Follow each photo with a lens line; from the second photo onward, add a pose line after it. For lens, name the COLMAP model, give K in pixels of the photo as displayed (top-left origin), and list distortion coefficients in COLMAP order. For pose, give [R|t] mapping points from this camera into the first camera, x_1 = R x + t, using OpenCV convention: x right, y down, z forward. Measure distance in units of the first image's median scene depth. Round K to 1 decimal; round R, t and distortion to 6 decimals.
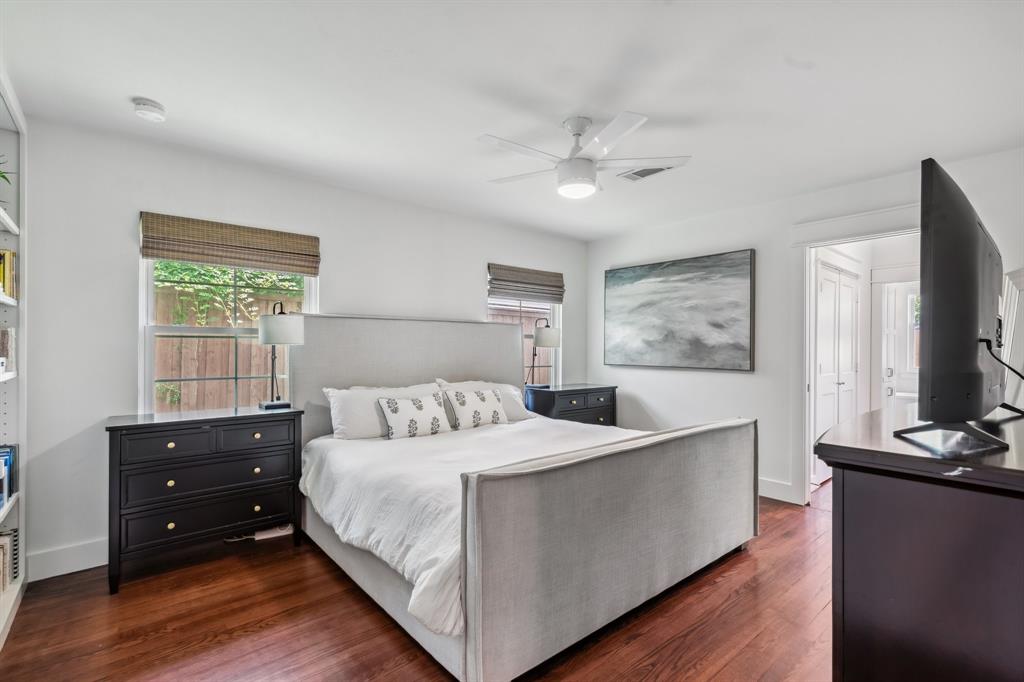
lens RADIAL K [[466.6, 0, 515.1], [0, 466.6, 341.5], [0, 0, 1]] dist [0.000282, -0.000088]
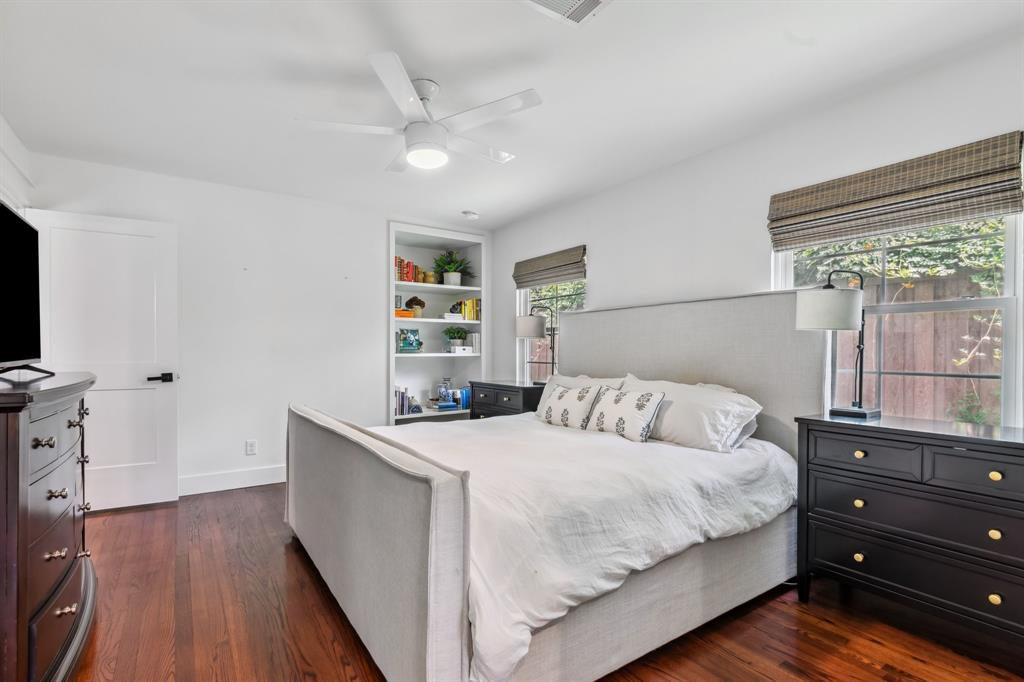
lens RADIAL K [[466.6, 0, 515.1], [0, 466.6, 341.5], [0, 0, 1]] dist [0.000282, -0.000088]
pose [[-0.086288, -0.024971, -0.995957, 0.775524], [0.006559, 0.999650, -0.025631, 0.047051], [0.996249, -0.008744, -0.086094, 0.965250]]
